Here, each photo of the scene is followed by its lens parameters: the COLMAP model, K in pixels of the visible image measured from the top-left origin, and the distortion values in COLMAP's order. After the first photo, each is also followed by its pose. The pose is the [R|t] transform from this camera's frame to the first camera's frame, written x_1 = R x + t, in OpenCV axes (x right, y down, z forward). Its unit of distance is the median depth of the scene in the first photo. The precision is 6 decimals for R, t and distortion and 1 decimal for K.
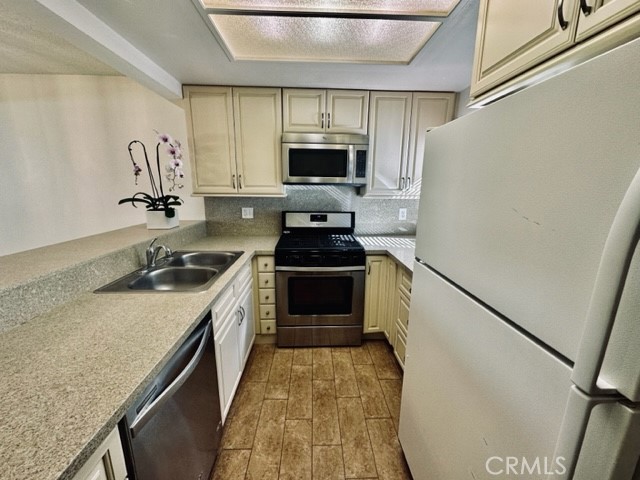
lens RADIAL K [[256.4, 0, 320.3], [0, 256.4, 241.3], [0, 0, 1]] dist [-0.000468, 0.000030]
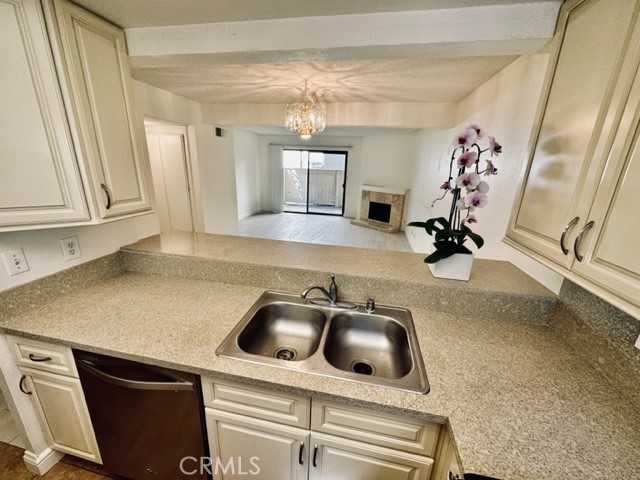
lens RADIAL K [[256.4, 0, 319.0], [0, 256.4, 238.7], [0, 0, 1]] dist [-0.000468, 0.000030]
pose [[-0.228365, 0.263468, -0.937248, 0.109396], [-0.245710, 0.915926, 0.317342, -0.408899], [0.942059, 0.302761, -0.144429, 1.160111]]
